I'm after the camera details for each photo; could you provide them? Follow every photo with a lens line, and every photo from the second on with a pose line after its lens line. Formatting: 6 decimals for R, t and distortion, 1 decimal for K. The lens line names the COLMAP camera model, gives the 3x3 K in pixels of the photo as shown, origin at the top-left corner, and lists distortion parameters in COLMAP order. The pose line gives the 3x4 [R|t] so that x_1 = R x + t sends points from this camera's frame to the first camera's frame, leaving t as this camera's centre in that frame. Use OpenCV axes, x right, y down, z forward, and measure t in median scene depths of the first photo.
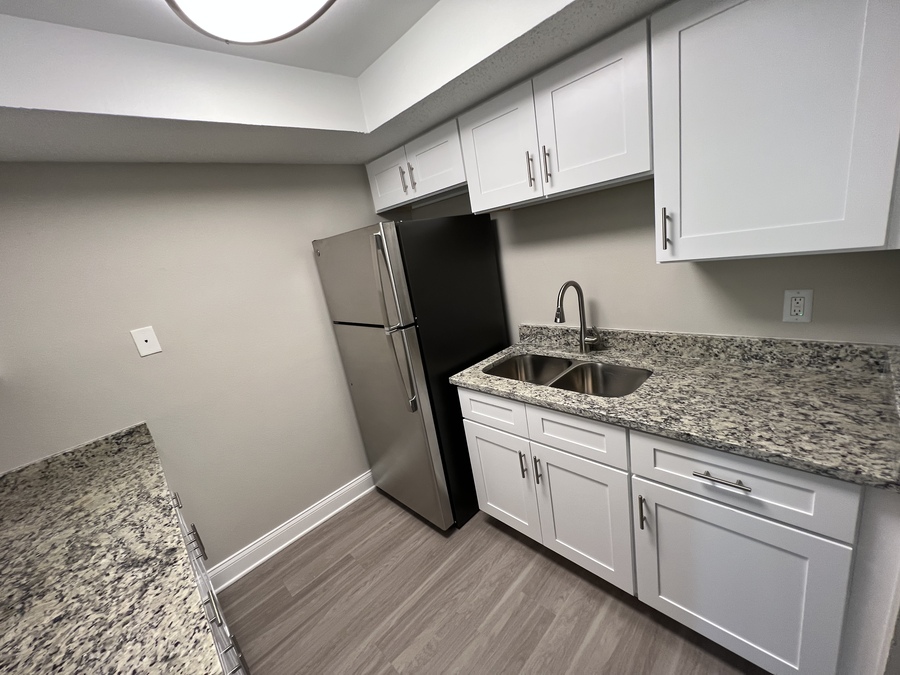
lens RADIAL K [[358.2, 0, 450.4], [0, 358.2, 335.1], [0, 0, 1]] dist [-0.000383, 0.000286]
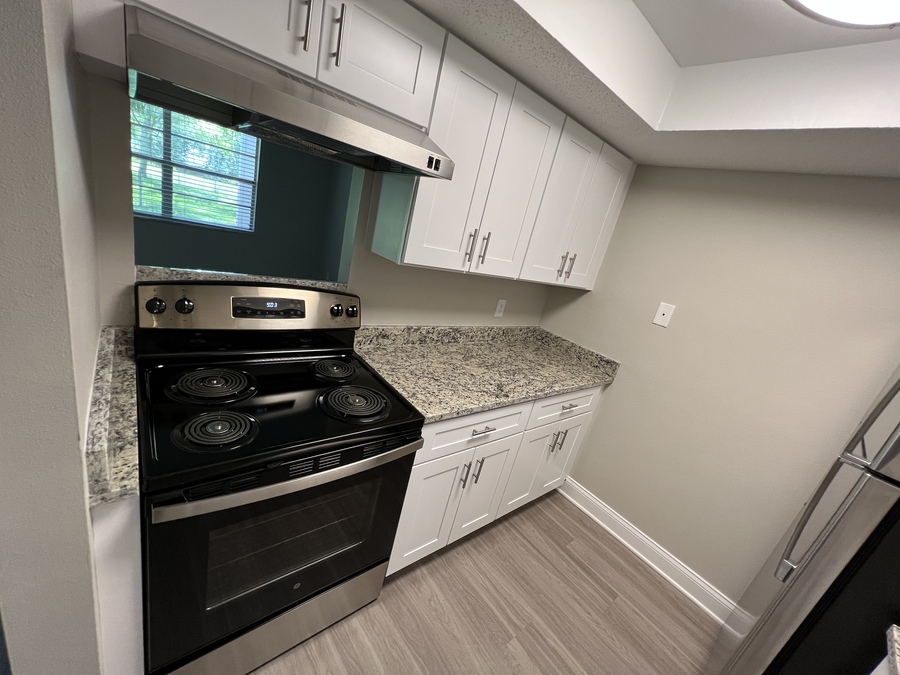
lens RADIAL K [[363.7, 0, 460.4], [0, 363.7, 340.0], [0, 0, 1]] dist [-0.001339, -0.000085]
pose [[-0.096771, 0.443530, -0.891020, 0.375336], [-0.467215, 0.770216, 0.434140, -0.136560], [0.878832, 0.458310, 0.132689, 0.280812]]
